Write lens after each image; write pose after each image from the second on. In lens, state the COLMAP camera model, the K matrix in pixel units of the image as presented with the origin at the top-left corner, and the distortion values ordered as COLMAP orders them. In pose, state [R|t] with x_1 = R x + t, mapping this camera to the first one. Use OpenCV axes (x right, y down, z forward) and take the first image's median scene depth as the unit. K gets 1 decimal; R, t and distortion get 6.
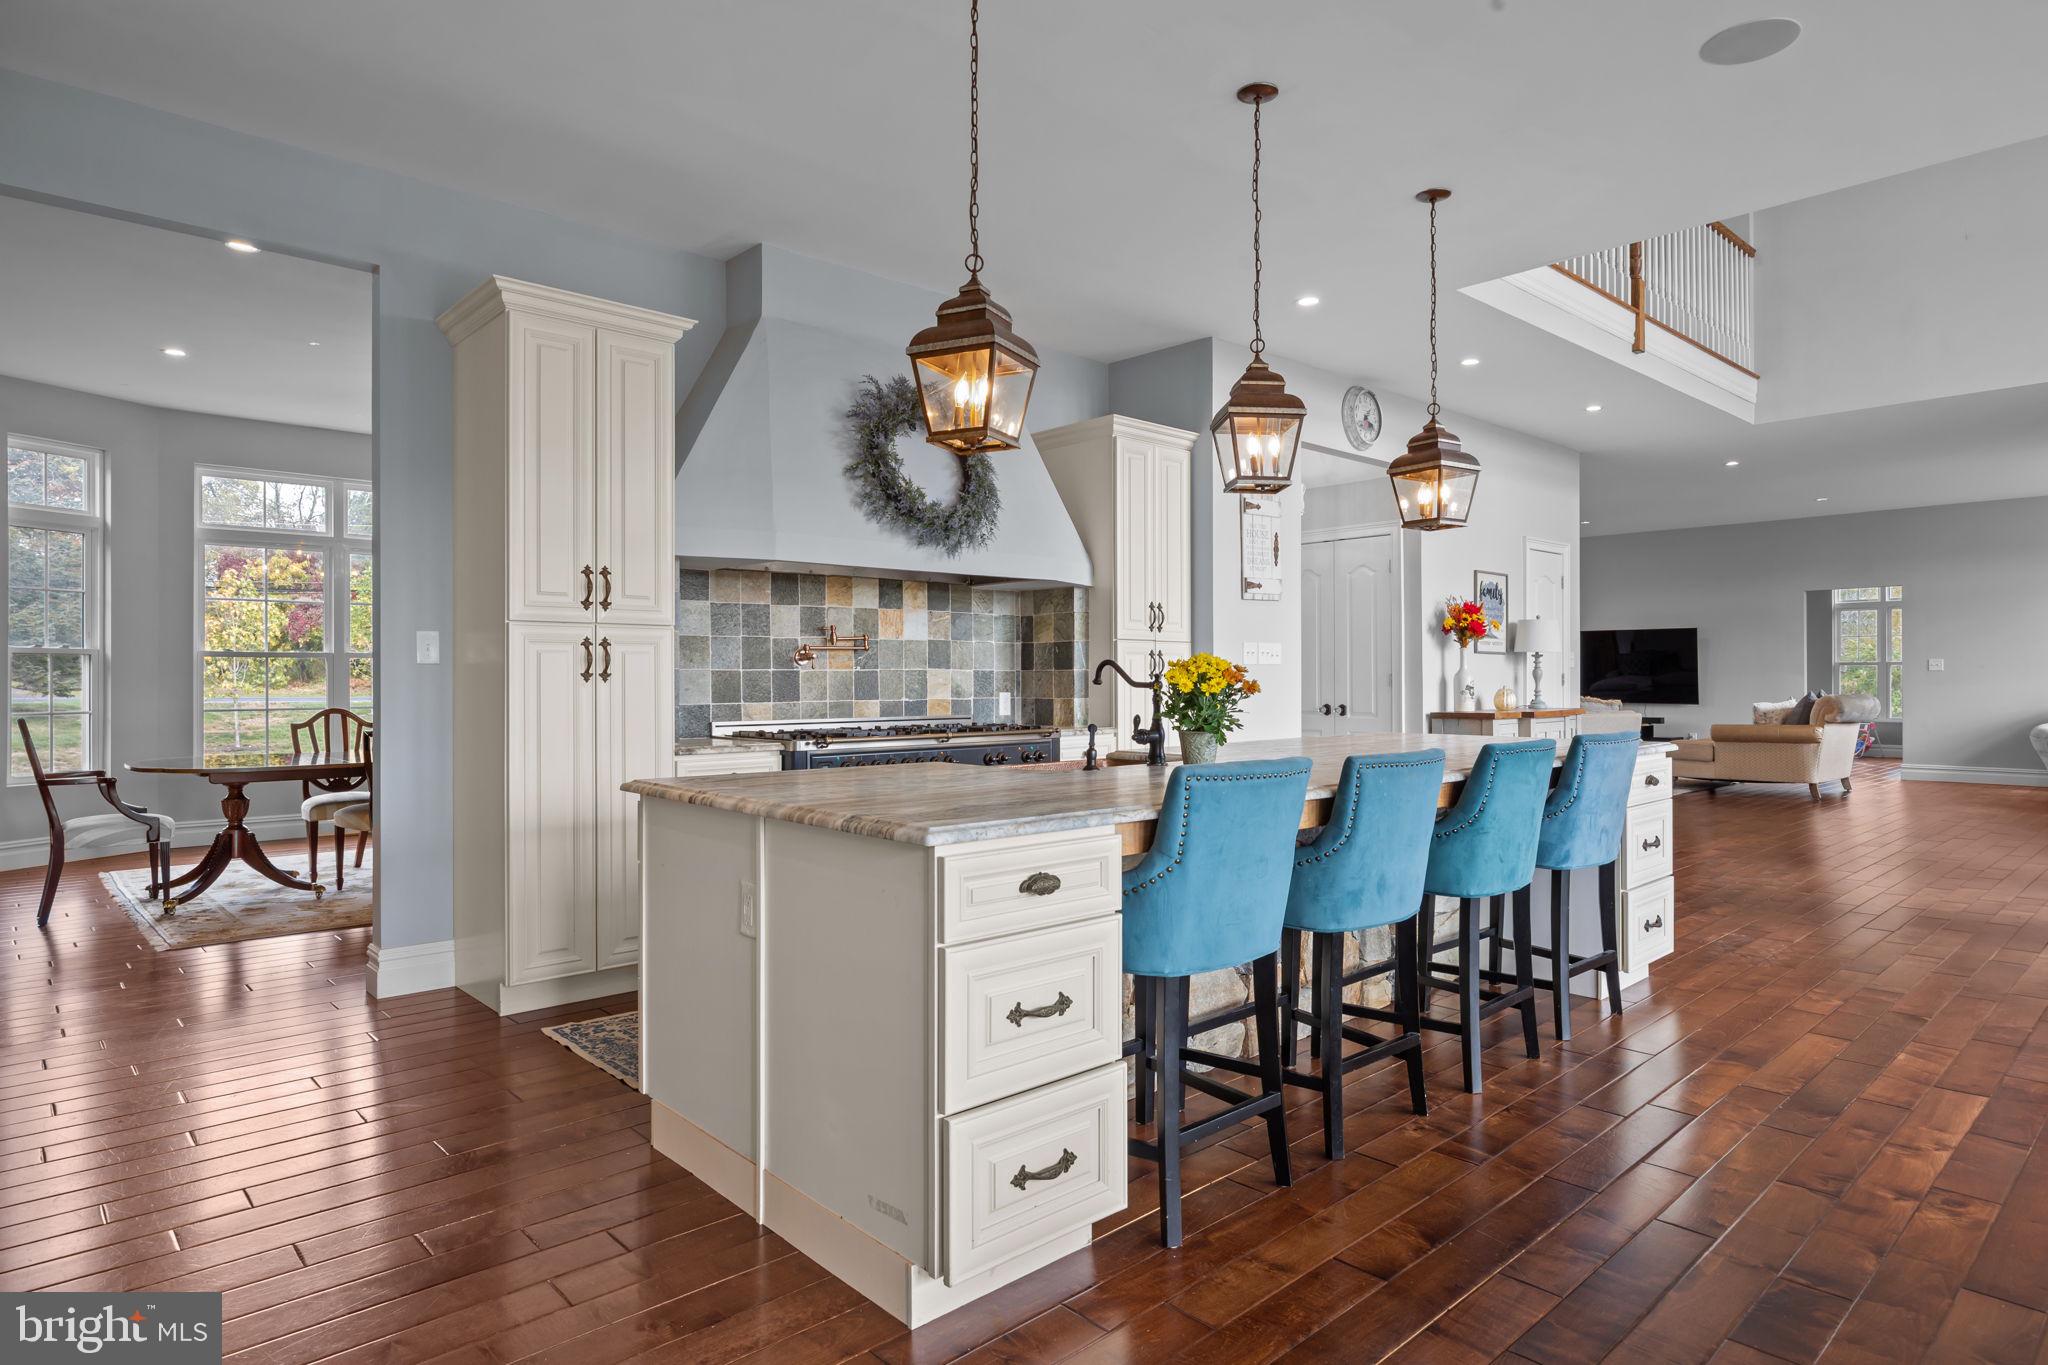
lens RADIAL K [[1123.2, 0, 1026.9], [0, 1123.2, 687.6], [0, 0, 1]] dist [-0.006046, -0.000670]
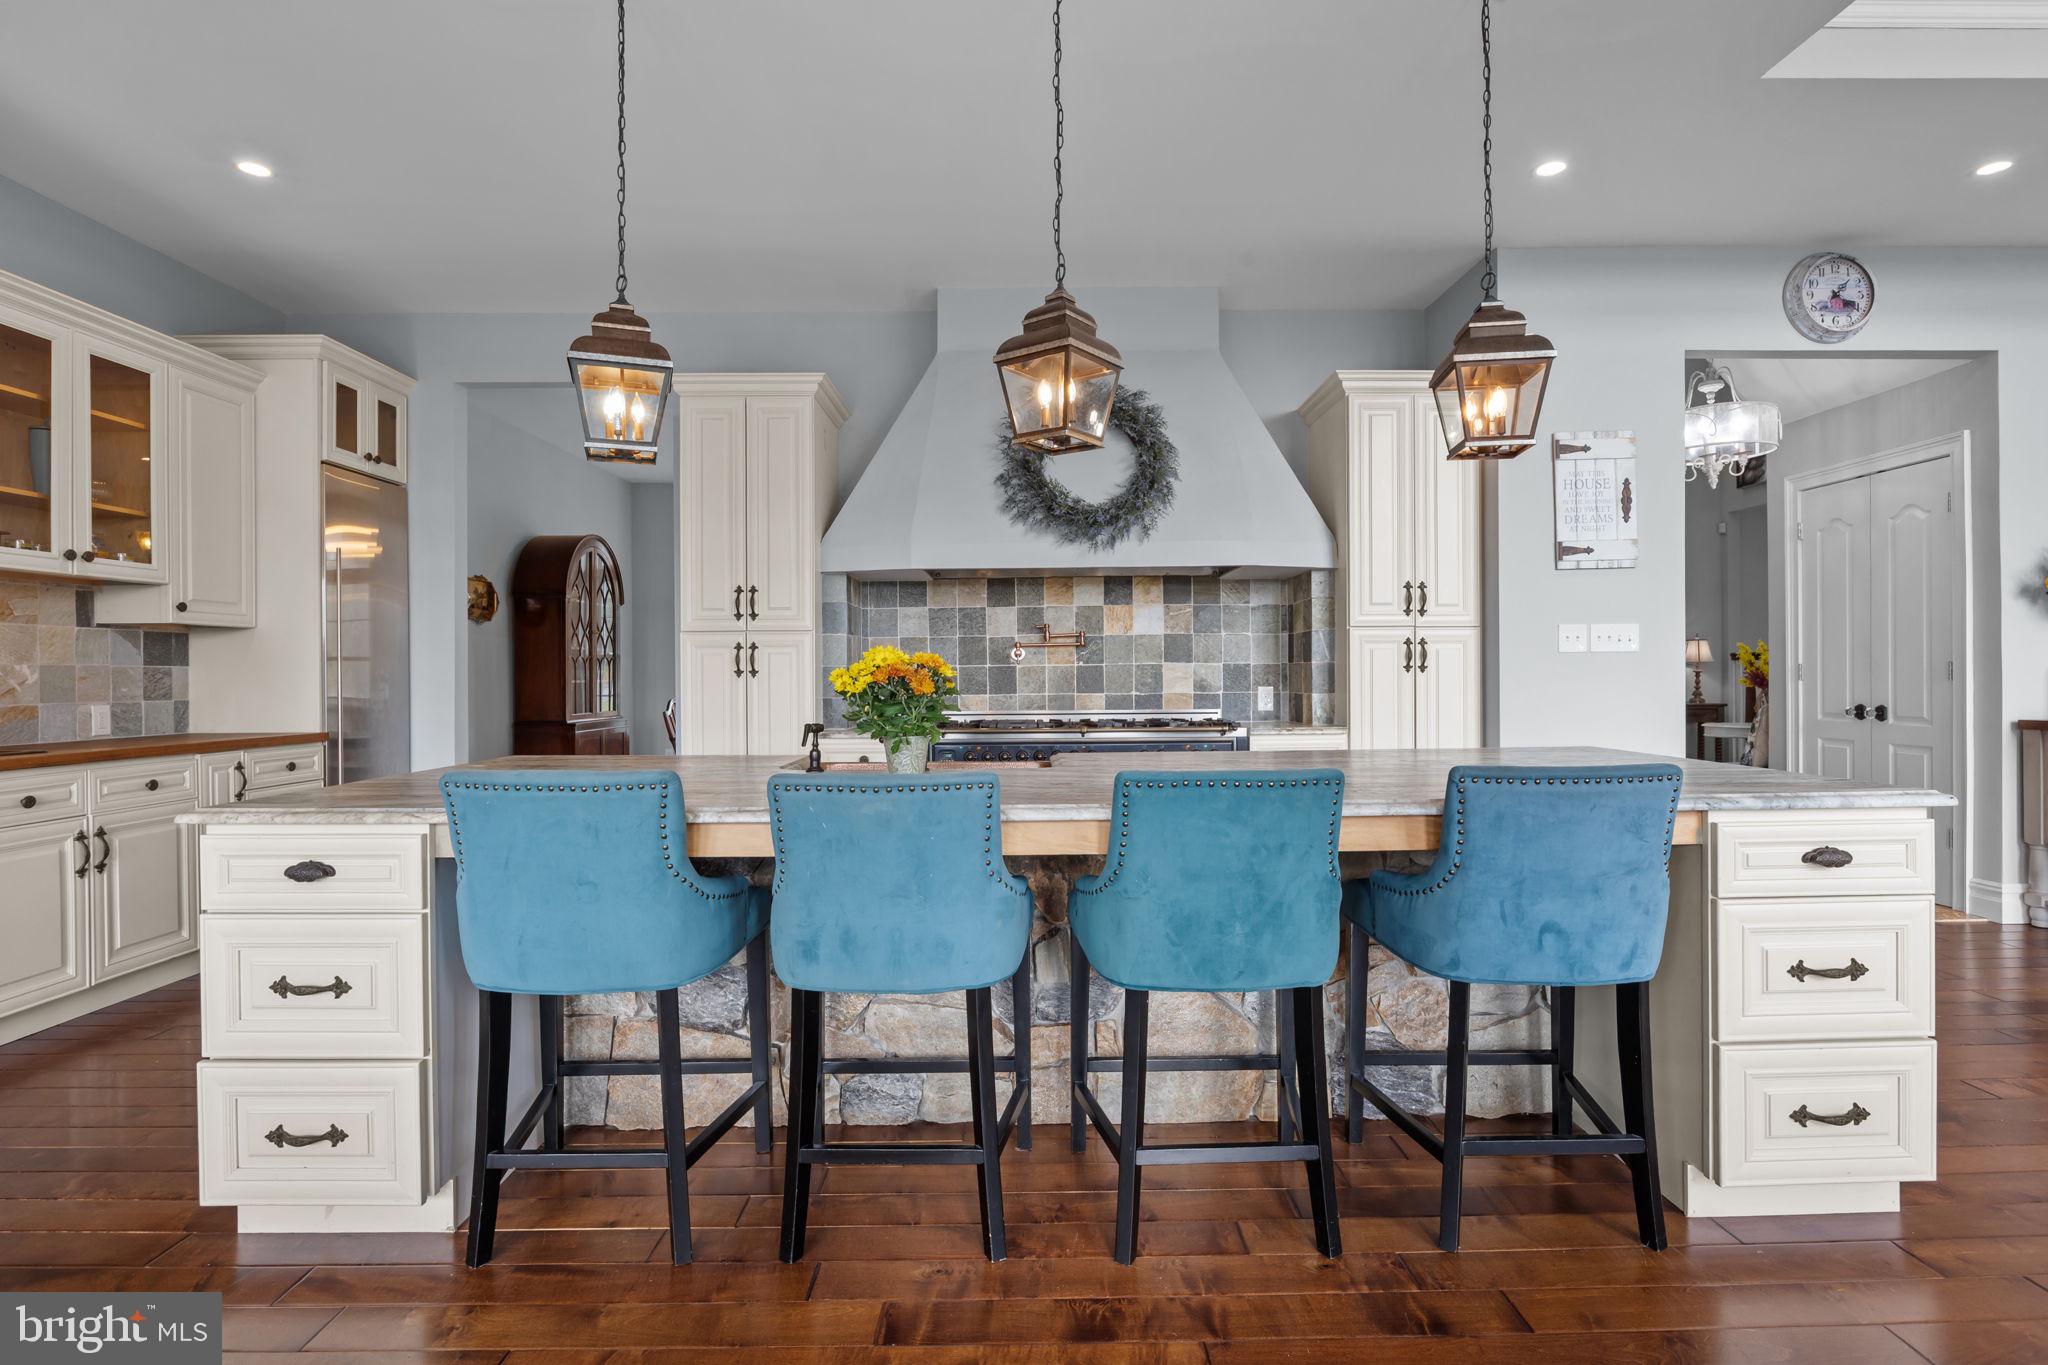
lens RADIAL K [[989.8, 0, 1046.3], [0, 989.8, 672.2], [0, 0, 1]] dist [-0.007072, 0.000567]
pose [[0.752257, -0.003783, -0.658859, 0.433530], [0.000483, 0.999986, -0.005189, -0.003925], [0.658870, 0.003585, 0.752249, 0.280174]]
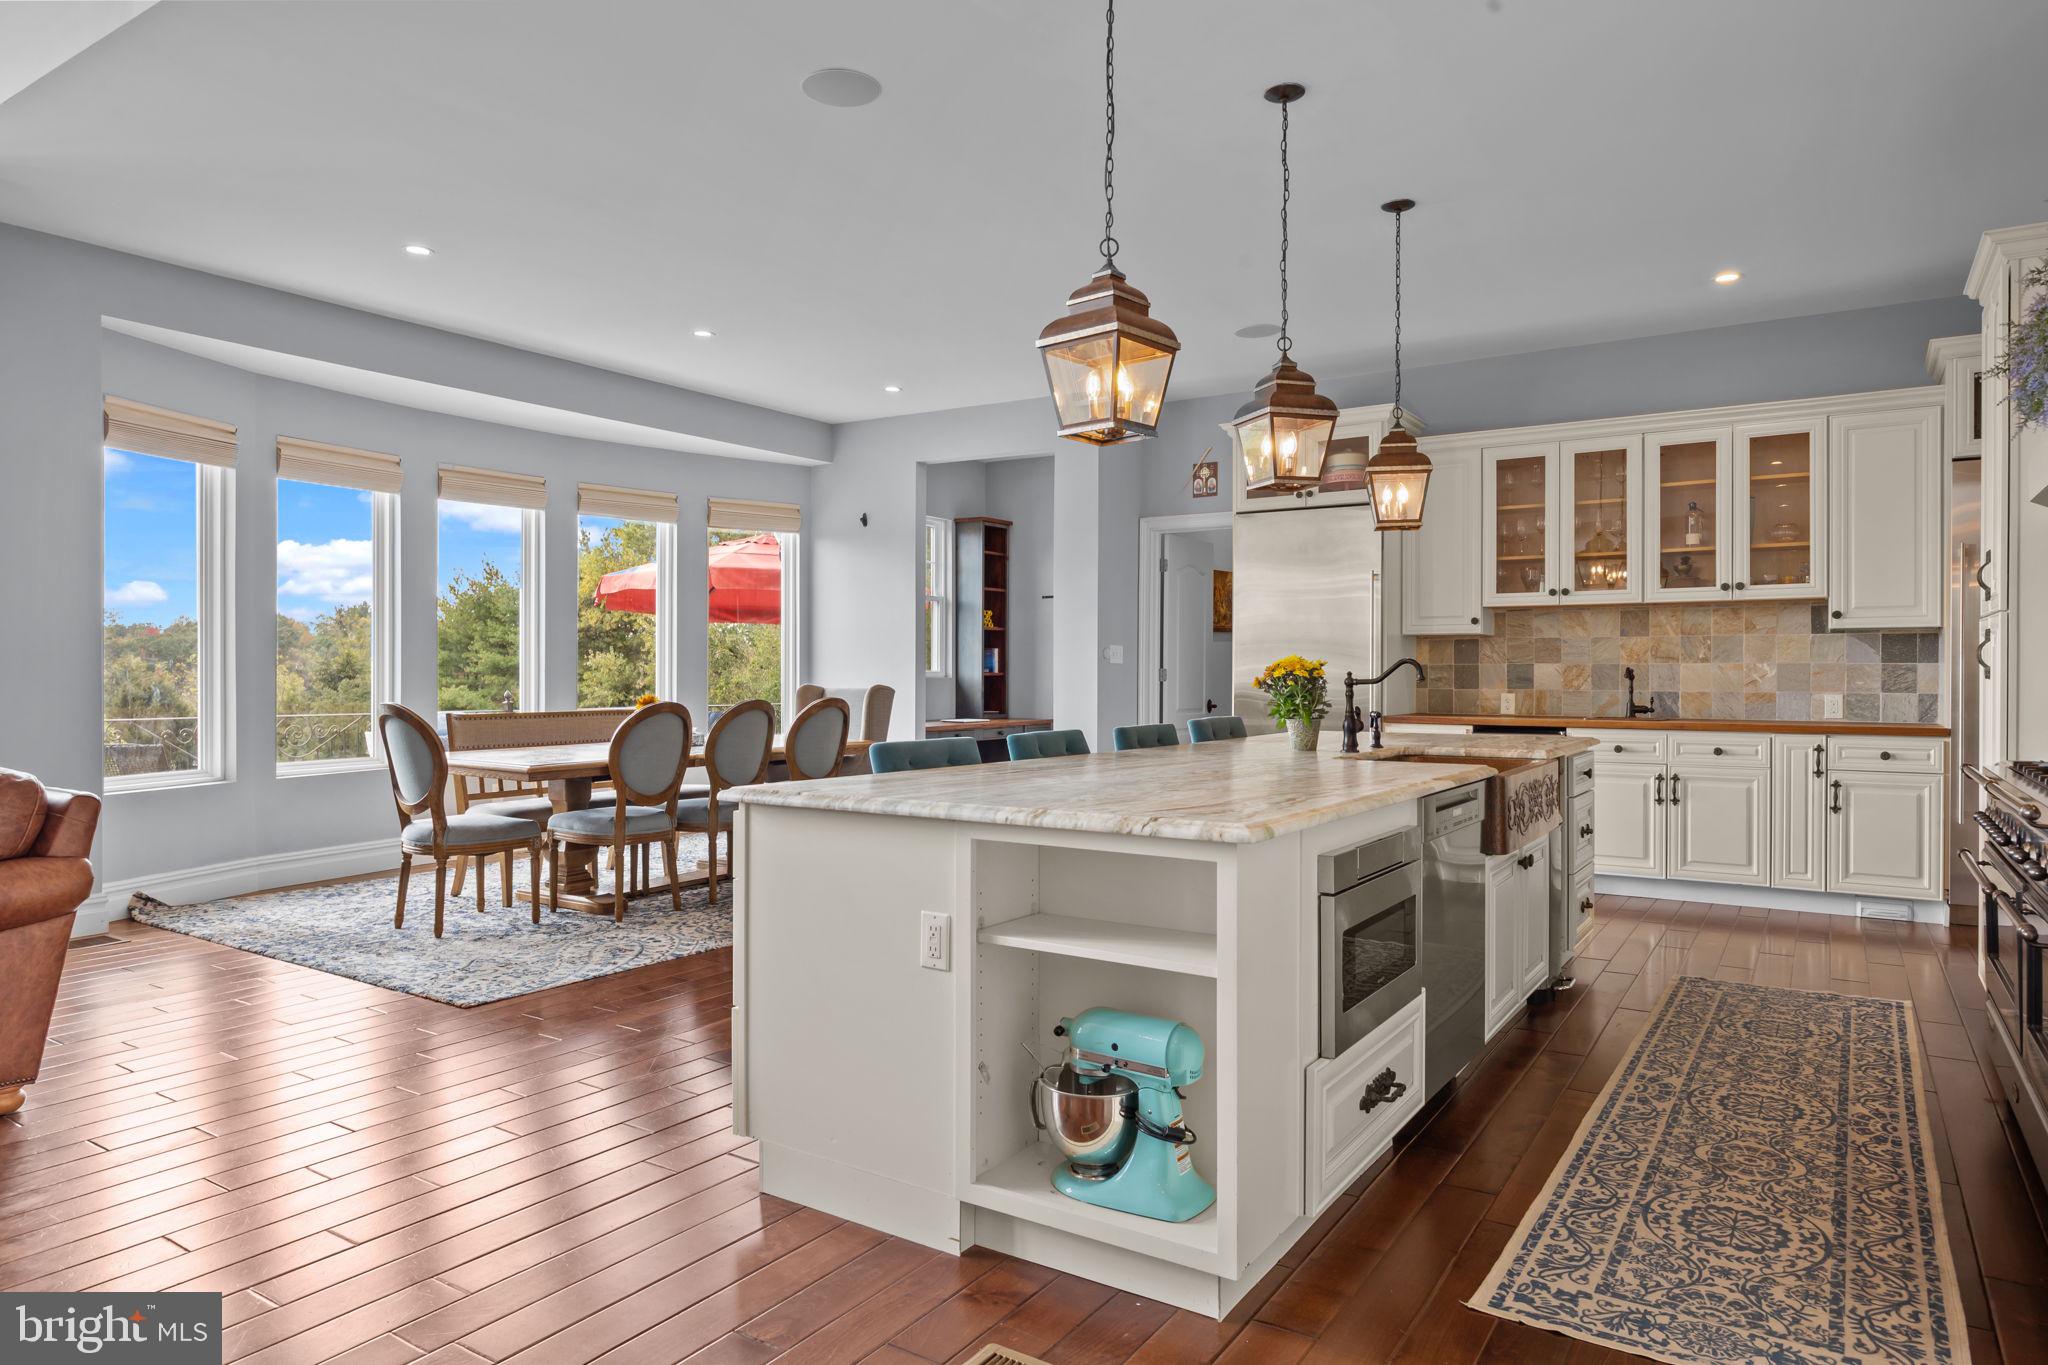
lens RADIAL K [[1264.2, 0, 1020.2], [0, 1264.2, 674.5], [0, 0, 1]] dist [0.001691, 0.000060]
pose [[-0.969976, 0.007004, -0.243100, 0.455517], [0.003480, 0.999883, 0.014921, -0.022327], [0.243176, 0.013627, -0.969886, 1.308019]]
